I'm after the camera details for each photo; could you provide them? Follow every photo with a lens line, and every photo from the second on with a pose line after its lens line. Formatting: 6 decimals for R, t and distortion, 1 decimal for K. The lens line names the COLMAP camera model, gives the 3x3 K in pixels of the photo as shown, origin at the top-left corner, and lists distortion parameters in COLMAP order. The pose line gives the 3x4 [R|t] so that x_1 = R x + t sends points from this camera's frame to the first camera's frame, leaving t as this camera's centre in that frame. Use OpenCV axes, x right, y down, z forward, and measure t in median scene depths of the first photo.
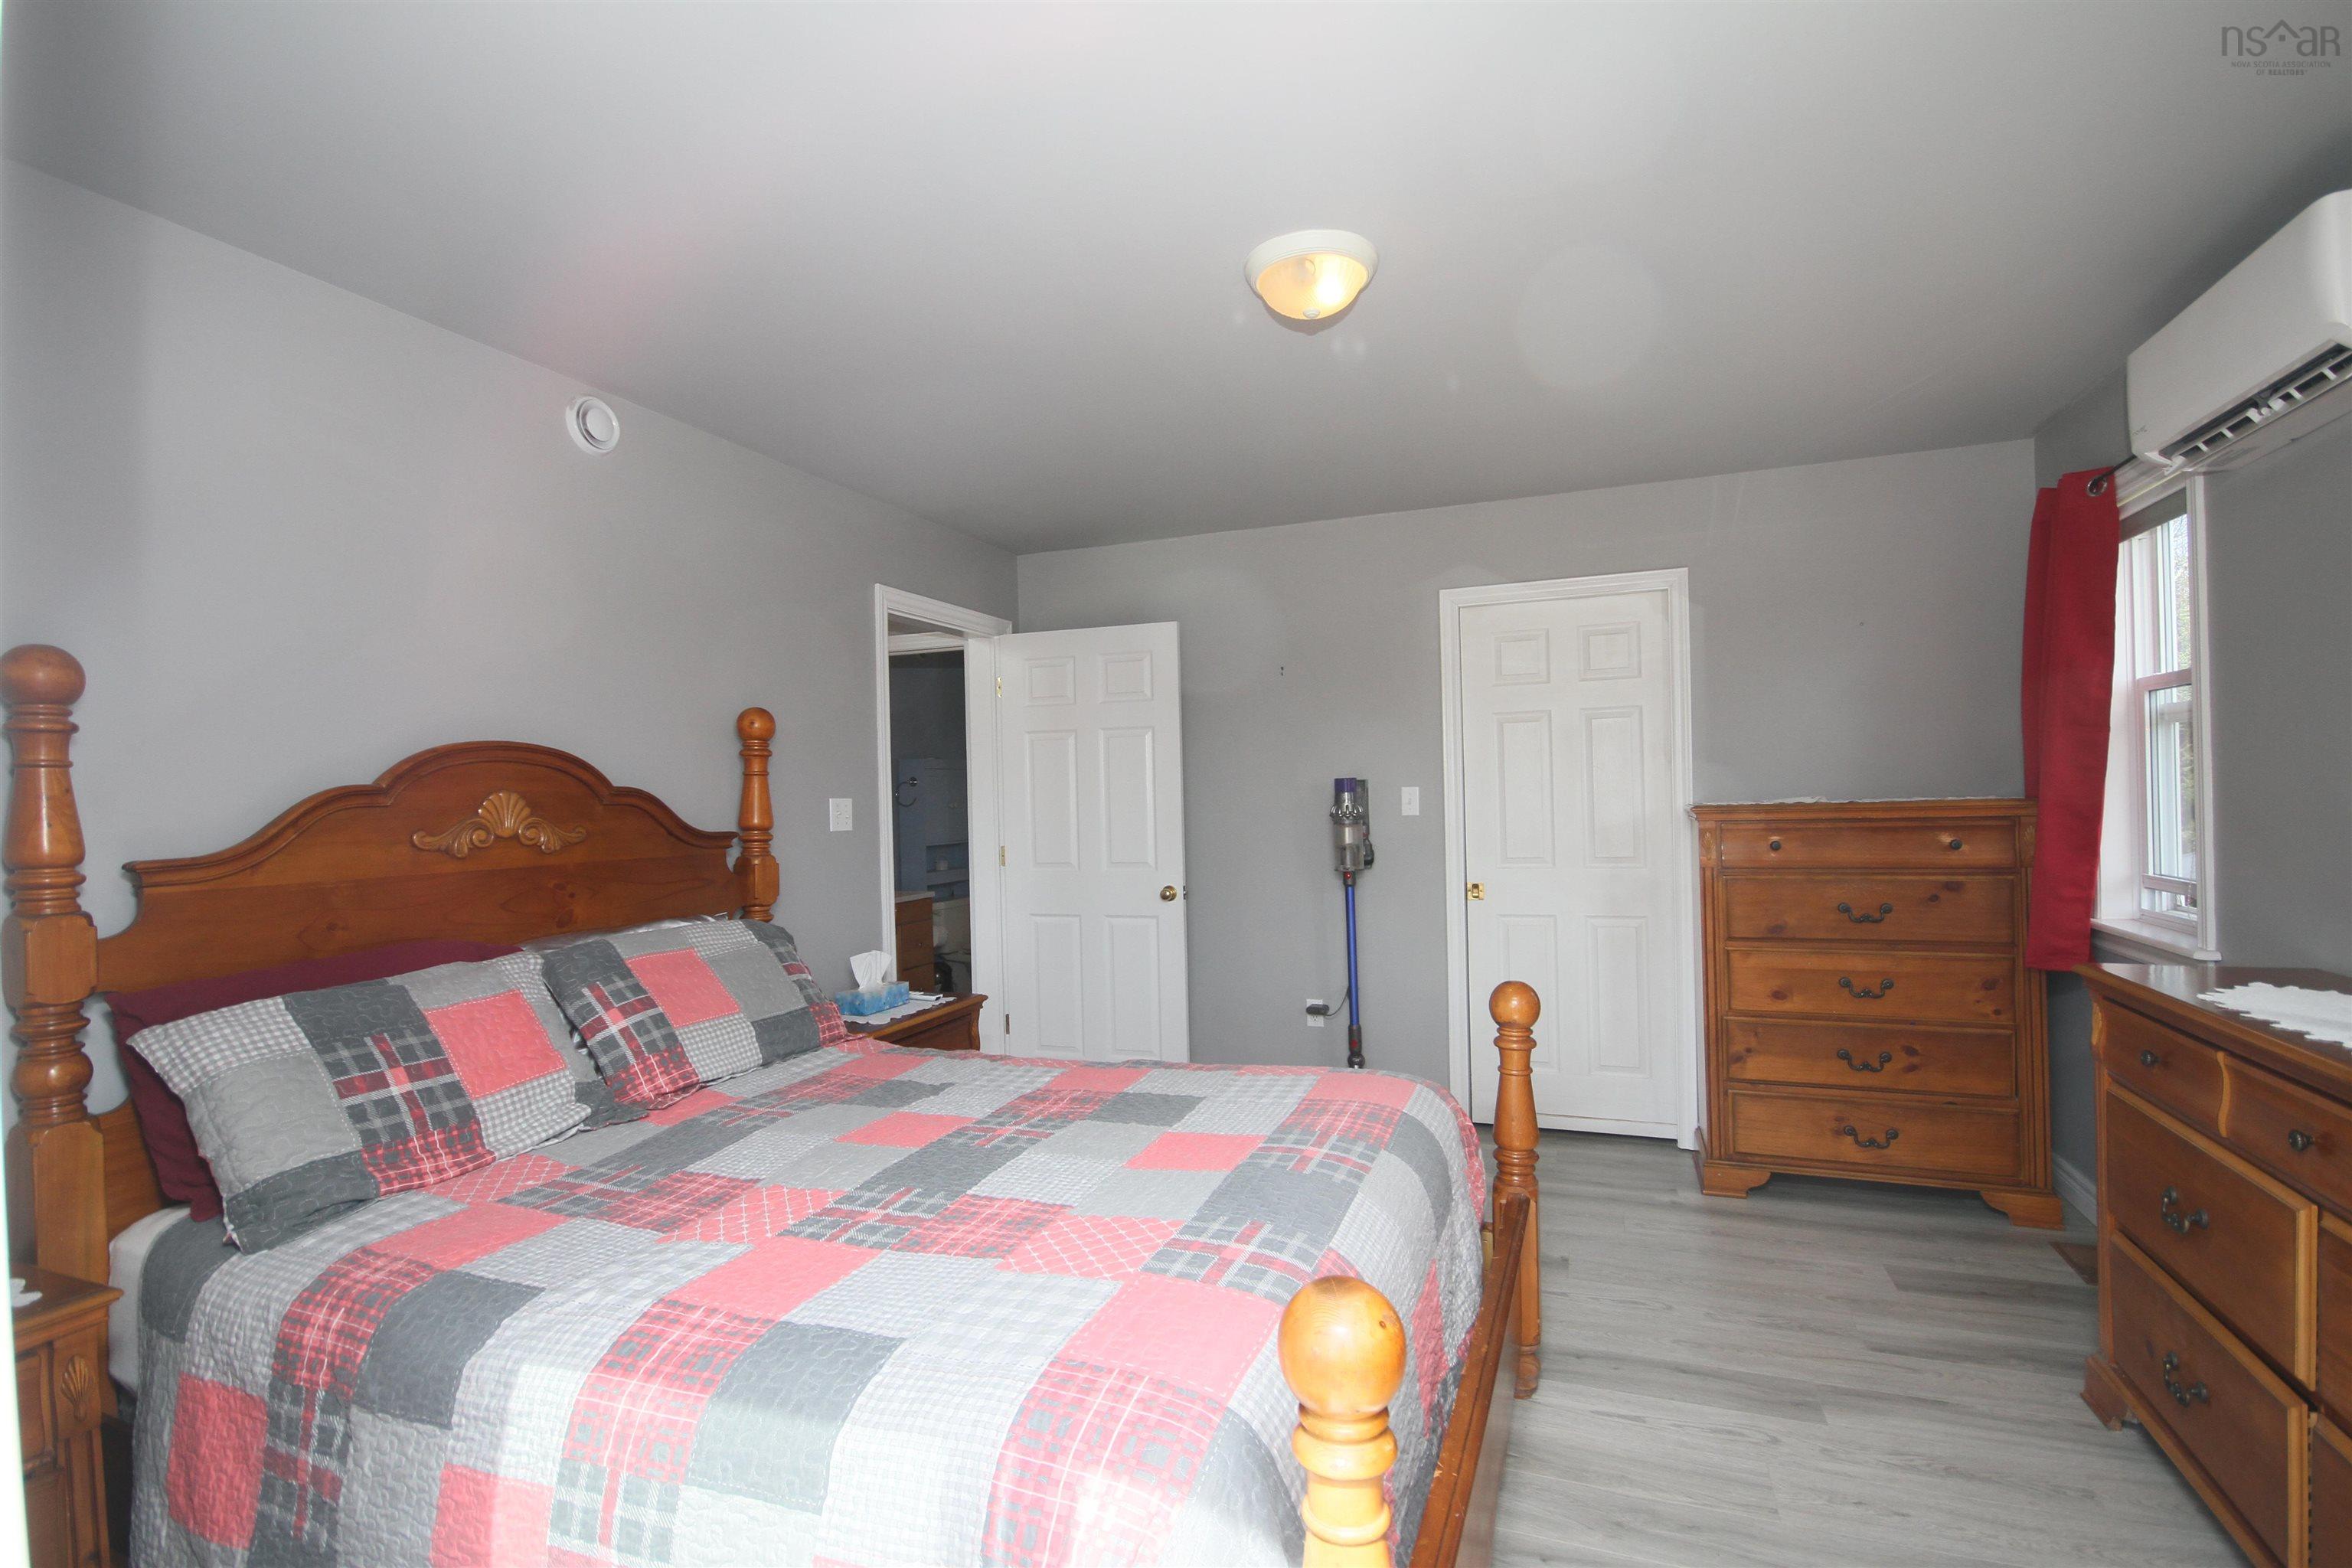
lens RADIAL K [[1082.3, 0, 1184.0], [0, 1082.3, 791.9], [0, 0, 1]] dist [0.010980, -0.011757]
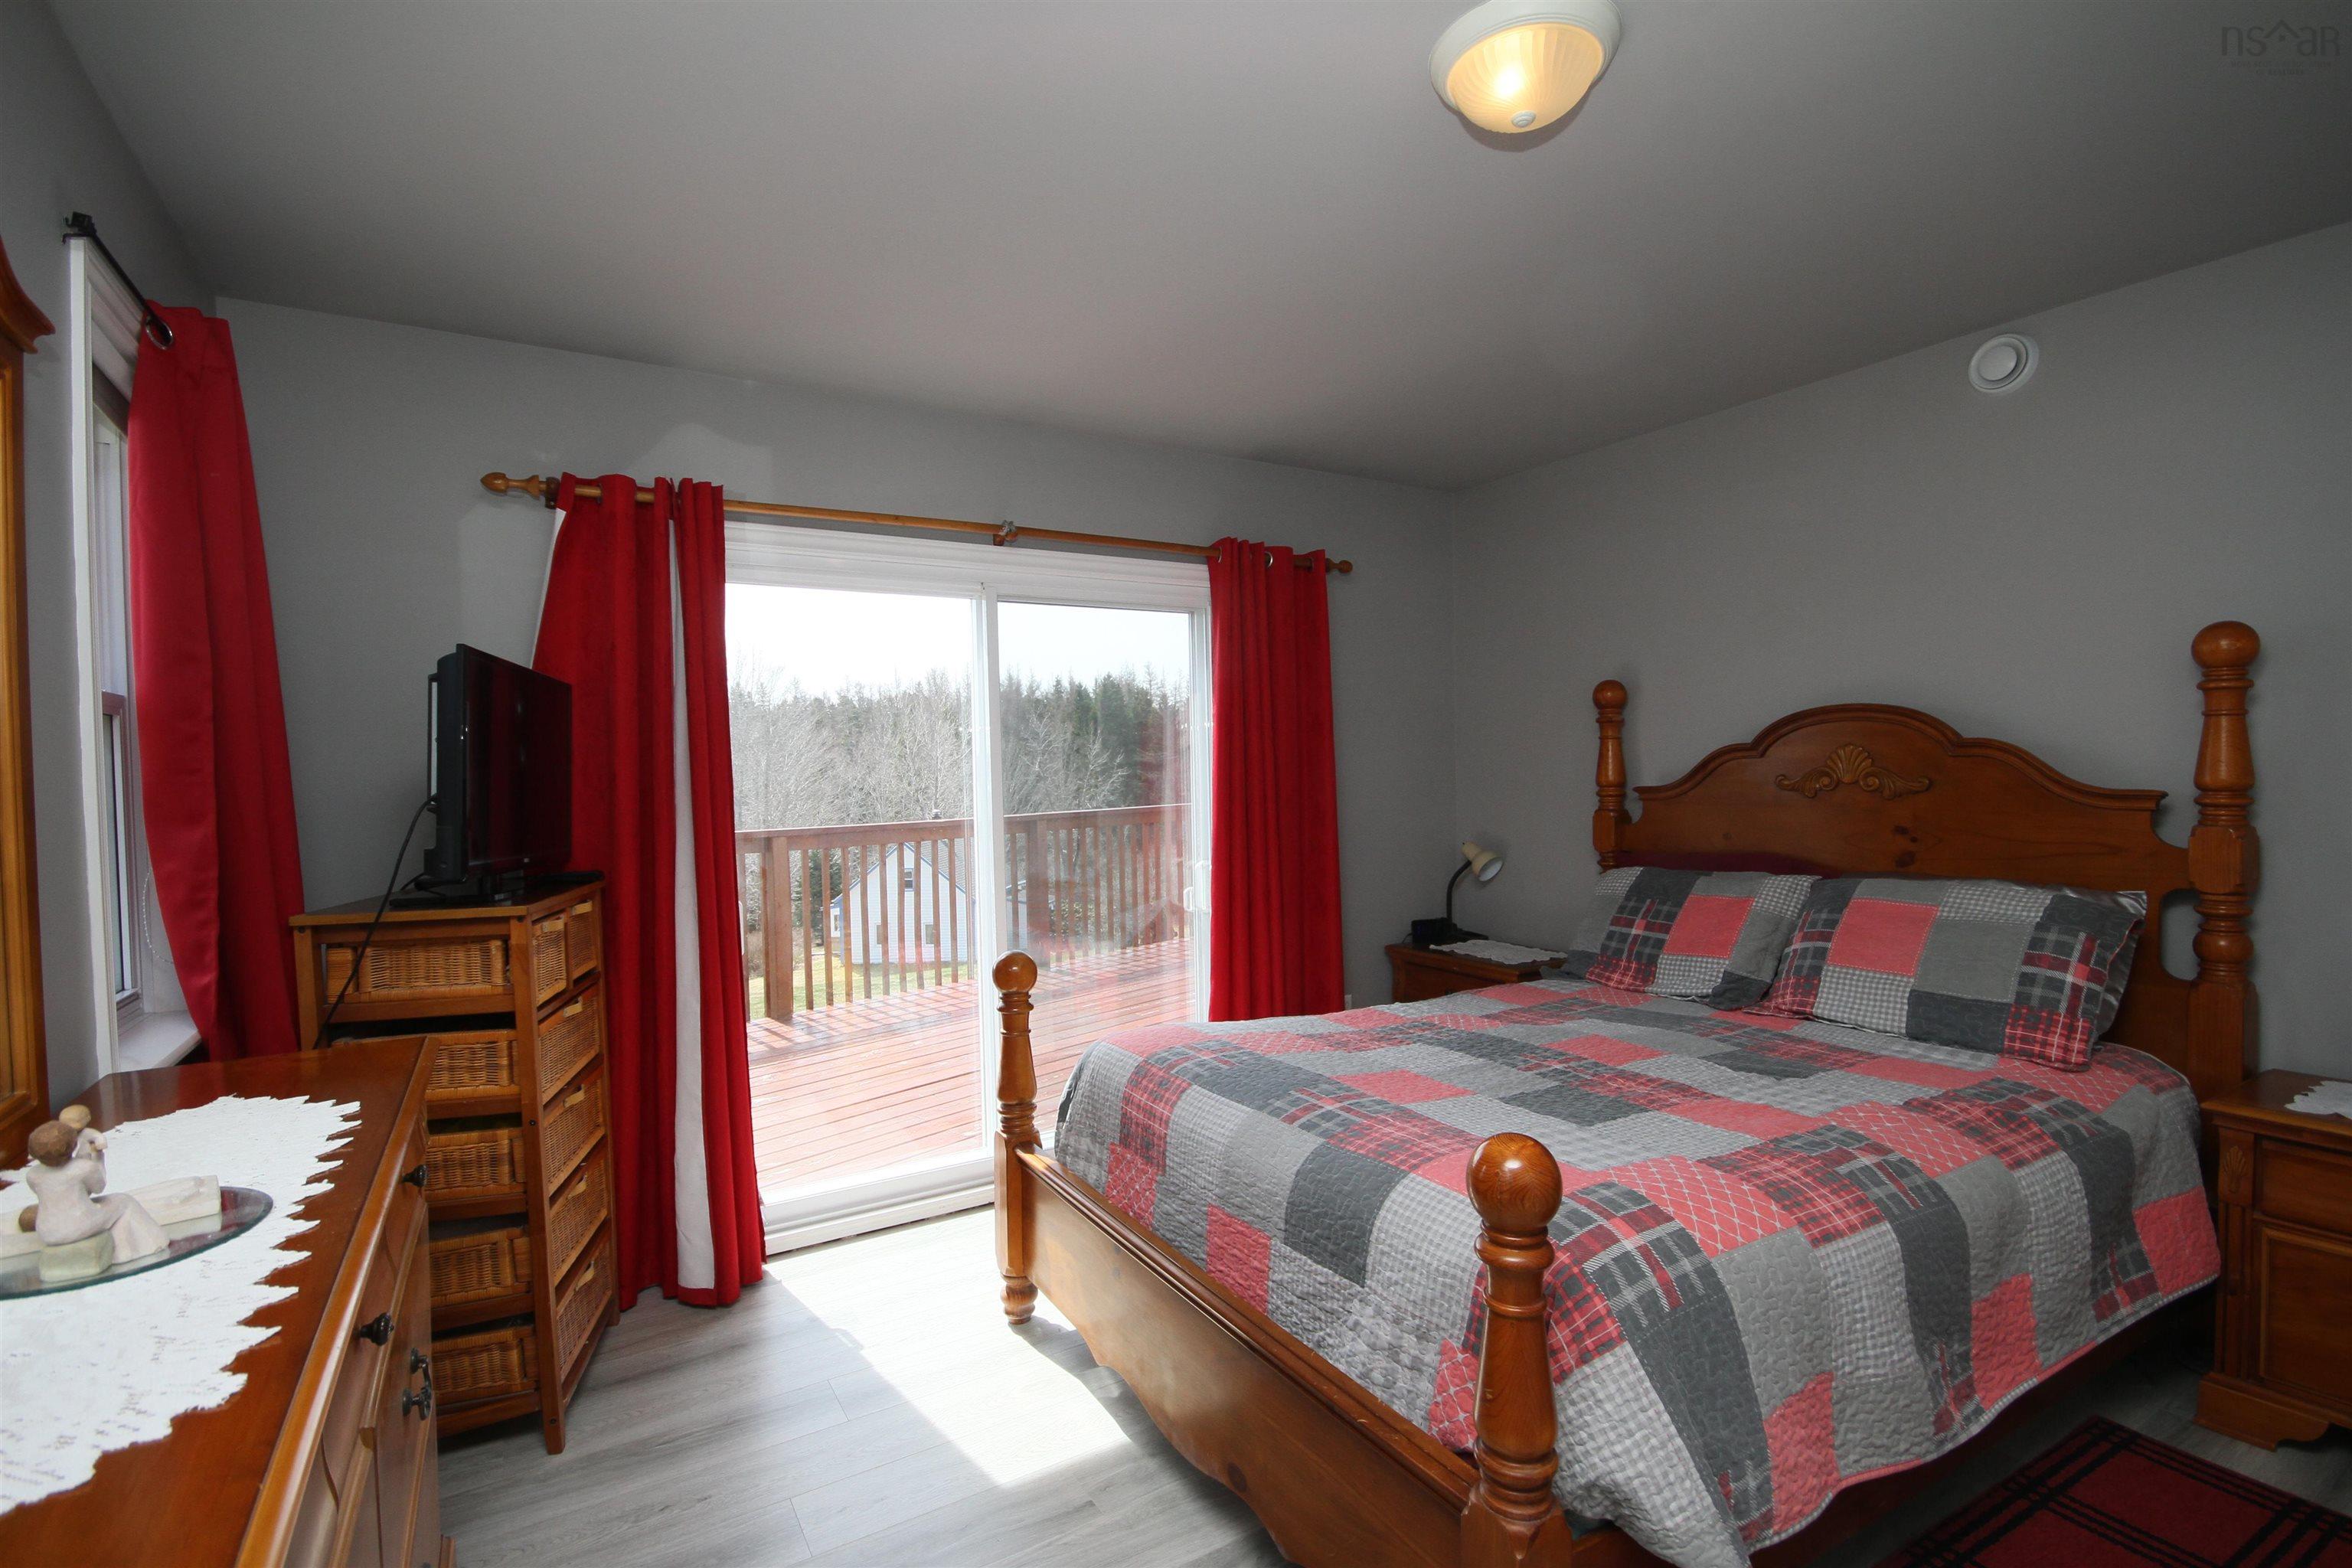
lens RADIAL K [[1082.3, 0, 1184.0], [0, 1082.3, 791.9], [0, 0, 1]] dist [0.010980, -0.011757]
pose [[-0.597463, 0.053322, -0.800122, 0.884173], [0.034673, 0.998571, 0.040656, -0.025779], [0.801147, -0.003452, -0.598458, 1.274142]]
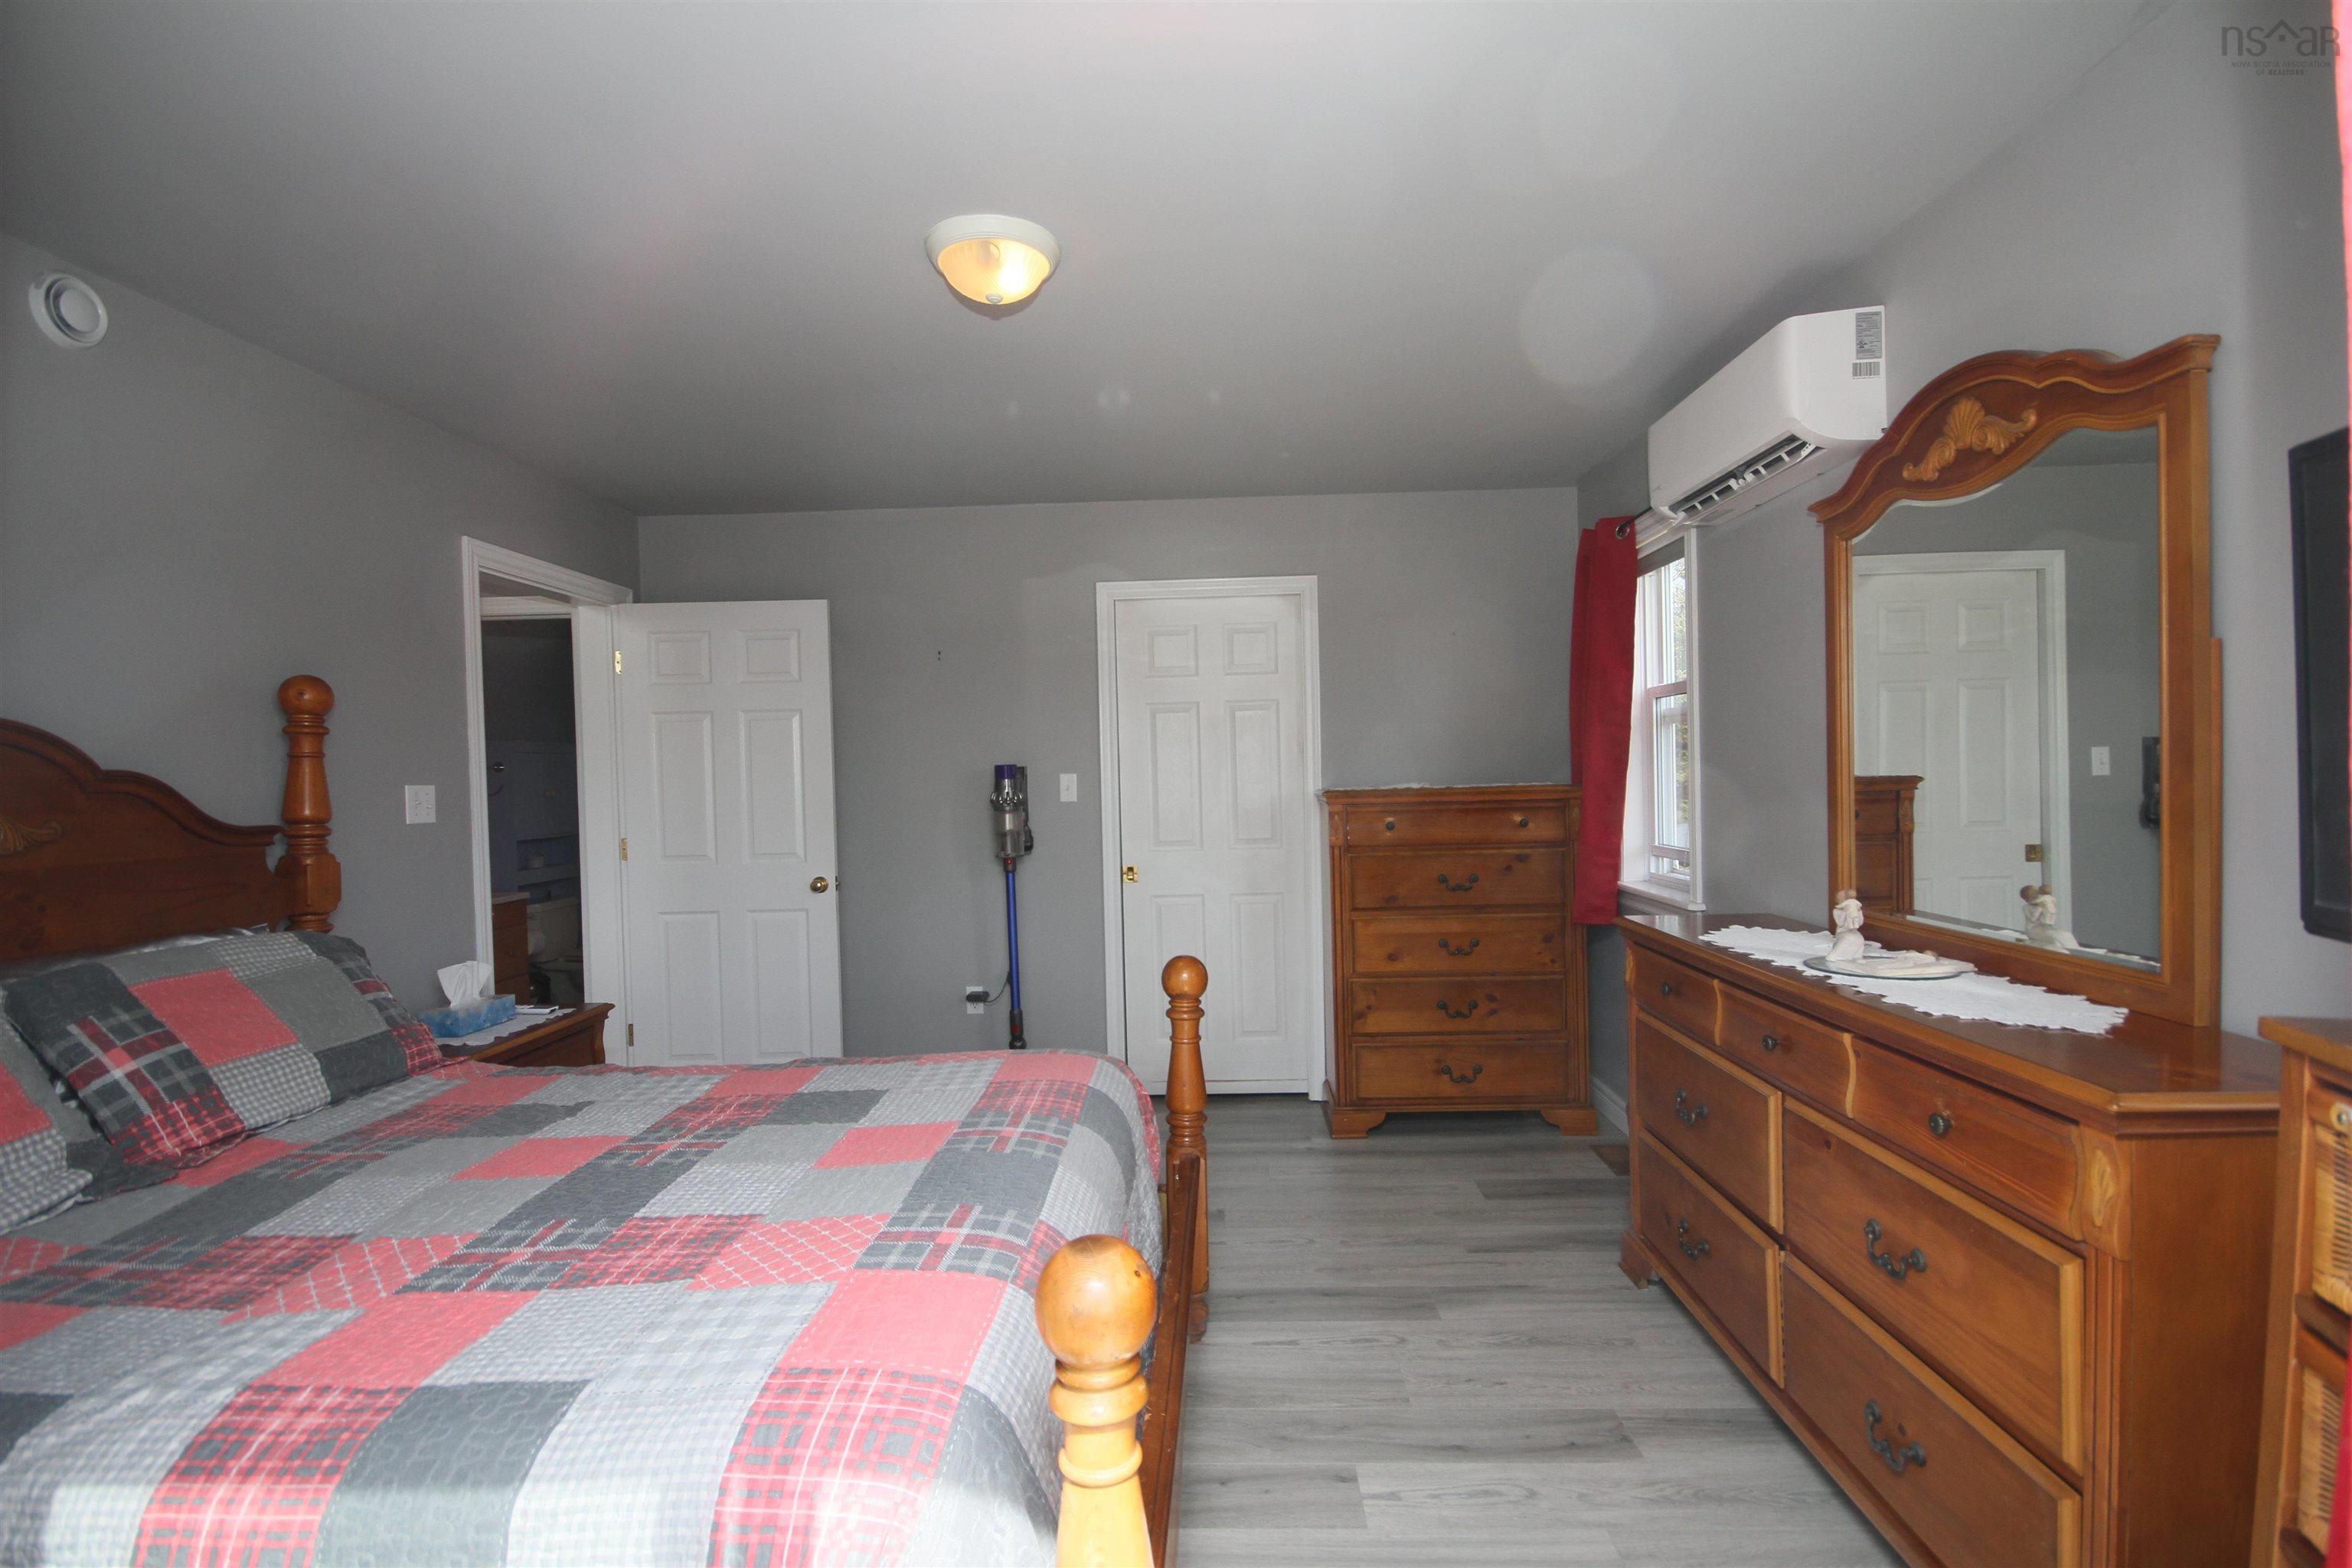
lens RADIAL K [[1082.3, 0, 1184.0], [0, 1082.3, 791.9], [0, 0, 1]] dist [0.010980, -0.011757]
pose [[0.944602, -0.002893, 0.328204, -0.048786], [-0.000600, 0.999944, 0.010541, 0.003119], [-0.328216, -0.010154, 0.944548, -0.005710]]
